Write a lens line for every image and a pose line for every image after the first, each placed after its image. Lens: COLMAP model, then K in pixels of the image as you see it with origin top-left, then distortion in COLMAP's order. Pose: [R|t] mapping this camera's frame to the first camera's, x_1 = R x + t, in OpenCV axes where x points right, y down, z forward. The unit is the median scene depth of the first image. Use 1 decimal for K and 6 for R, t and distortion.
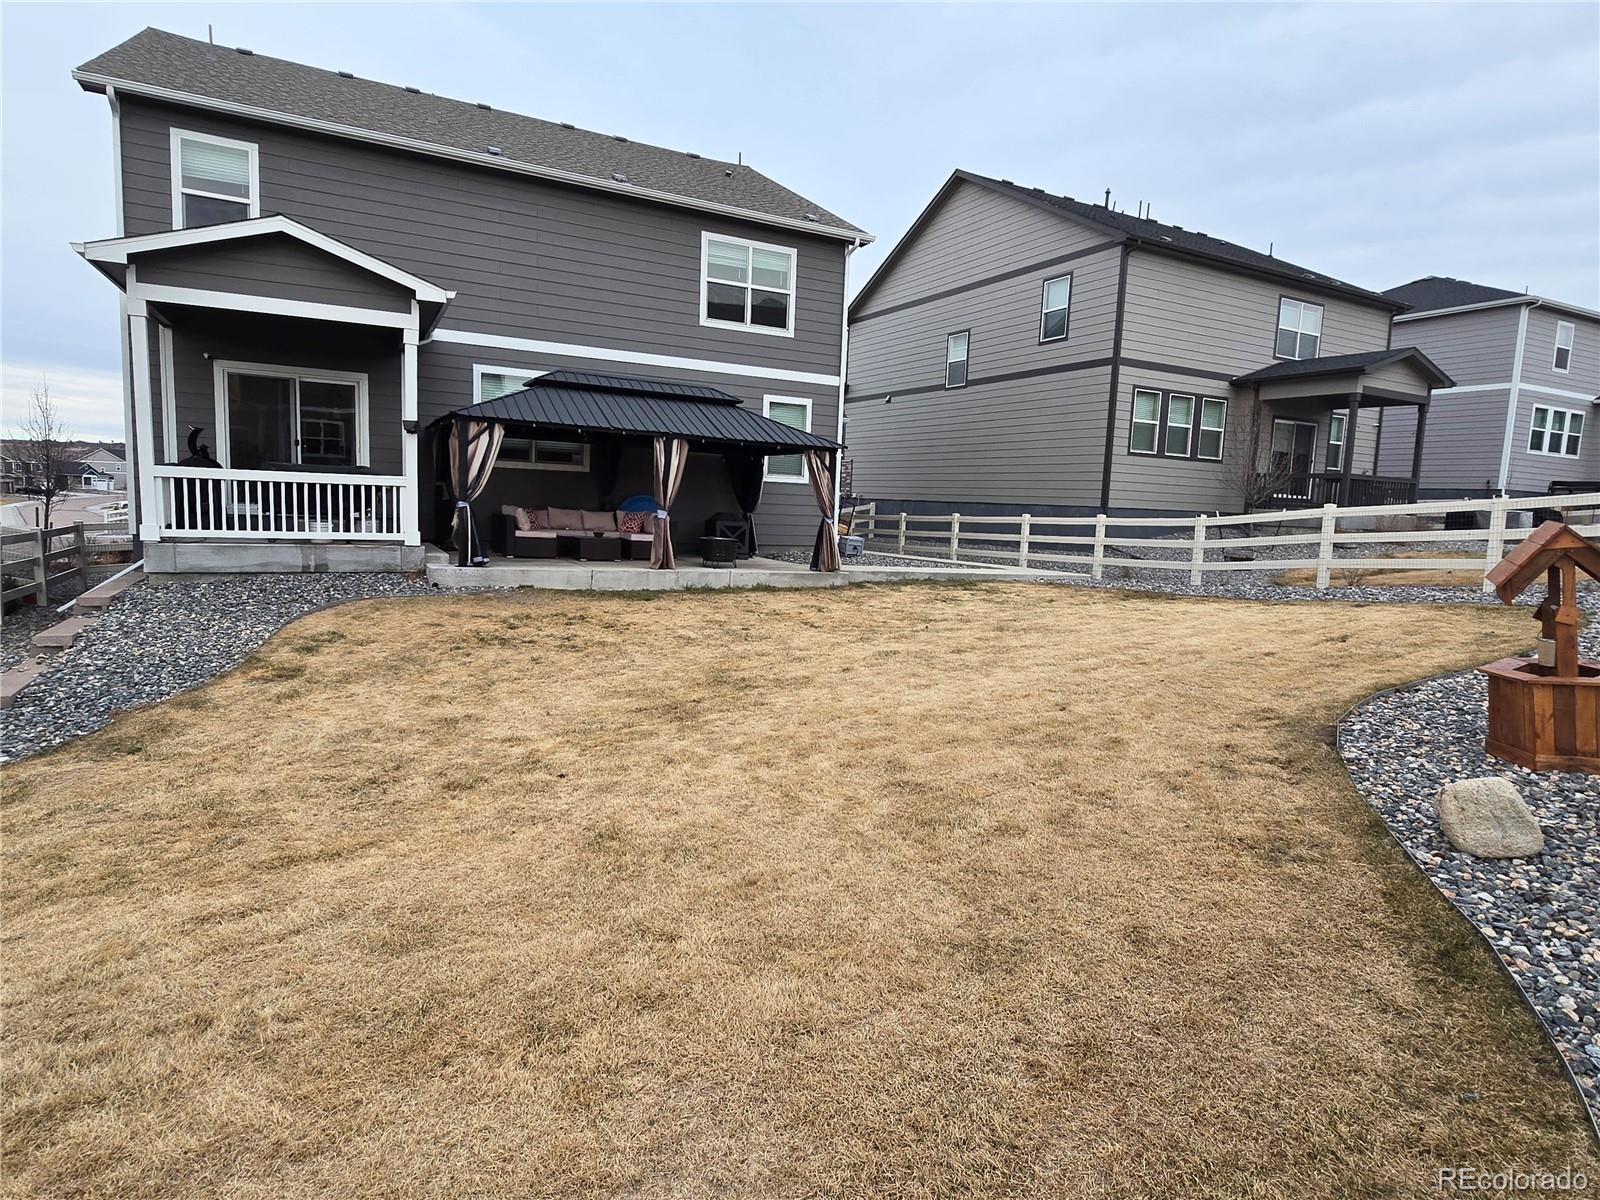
lens RADIAL K [[813.6, 0, 807.1], [0, 813.6, 604.1], [0, 0, 1]] dist [0.000218, -0.000491]
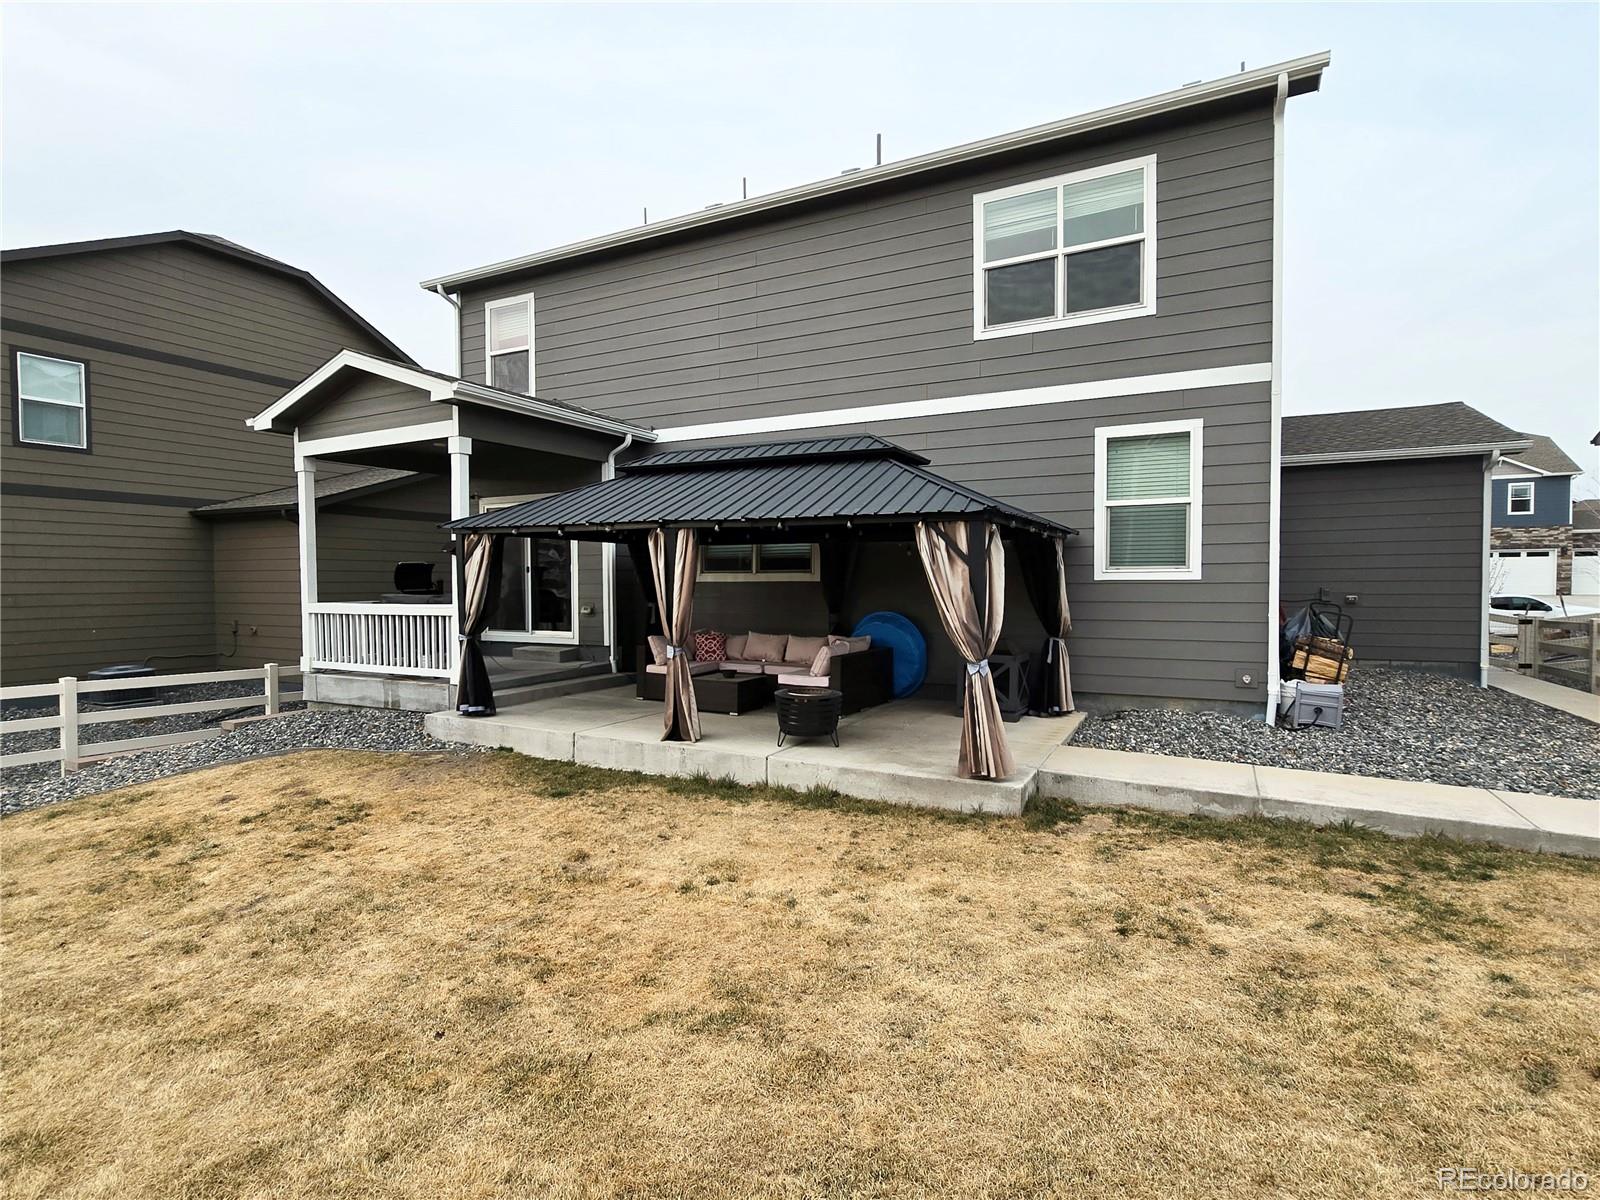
lens RADIAL K [[813.6, 0, 807.1], [0, 813.6, 604.1], [0, 0, 1]] dist [0.000218, -0.000491]
pose [[0.592984, -0.022389, -0.804903, 0.296600], [-0.073964, 0.993873, -0.082136, -0.080028], [0.801810, 0.108240, 0.587695, 0.555963]]
